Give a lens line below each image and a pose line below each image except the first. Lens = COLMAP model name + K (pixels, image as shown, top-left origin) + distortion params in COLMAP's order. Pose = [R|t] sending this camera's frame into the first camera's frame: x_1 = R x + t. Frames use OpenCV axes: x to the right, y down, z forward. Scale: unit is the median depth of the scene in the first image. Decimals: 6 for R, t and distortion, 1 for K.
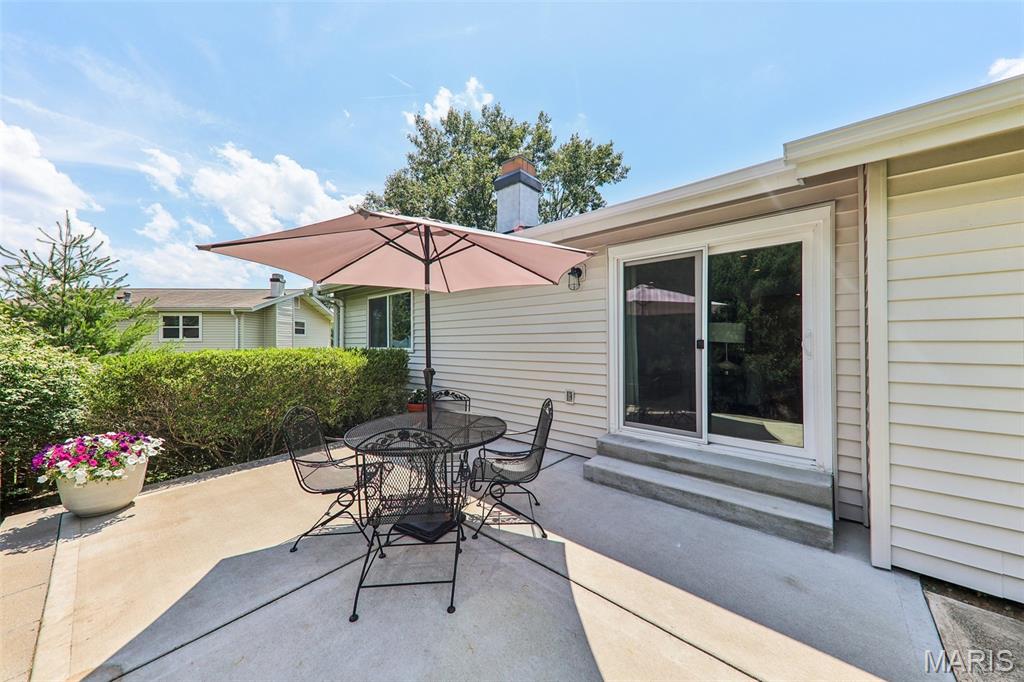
lens RADIAL K [[353.3, 0, 514.3], [0, 353.3, 337.6], [0, 0, 1]] dist [0.022232, -0.003298]
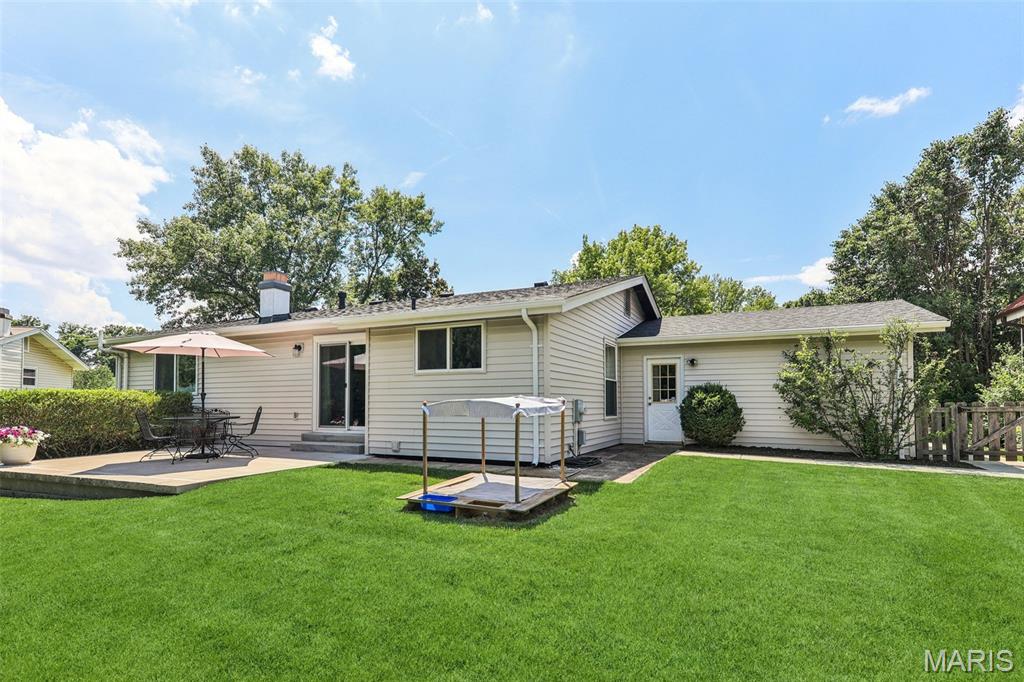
lens RADIAL K [[526.2, 0, 510.5], [0, 526.2, 388.3], [0, 0, 1]] dist [0.035481, -0.000002]
pose [[0.968973, 0.008407, 0.247022, 0.429879], [-0.003888, 0.999816, -0.018776, 0.057572], [-0.247135, 0.017233, 0.968828, -1.465817]]
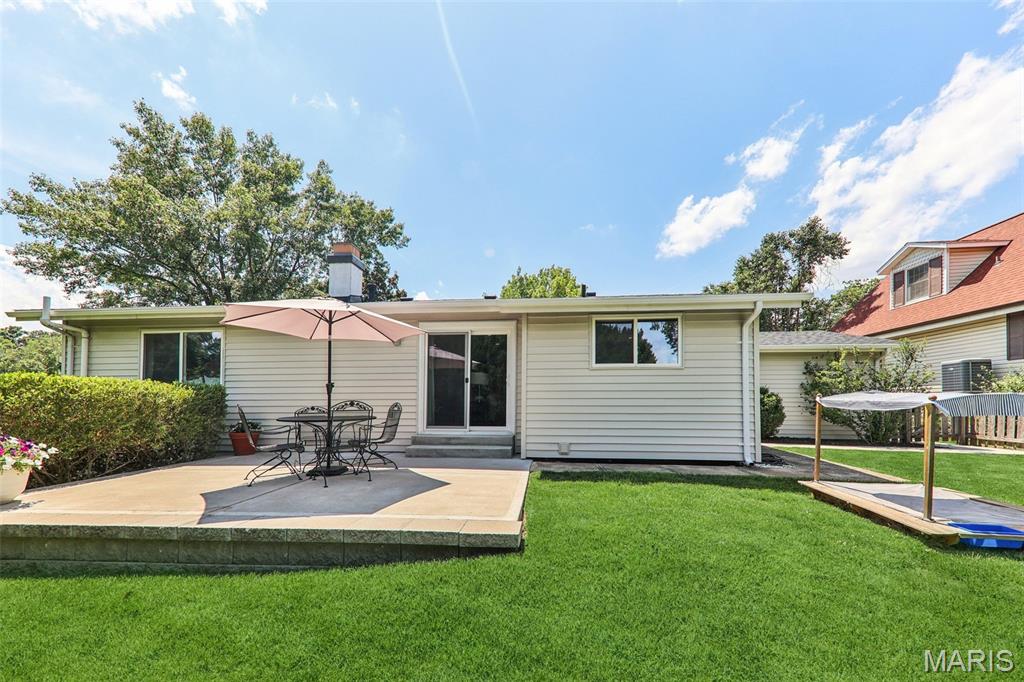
lens RADIAL K [[387.9, 0, 523.3], [0, 387.9, 404.2], [0, 0, 1]] dist [0.011721, -0.001380]
pose [[0.810119, 0.005670, 0.586238, -0.283334], [-0.009253, 0.999952, 0.003115, 0.084484], [-0.586193, -0.007948, 0.810133, -0.543943]]
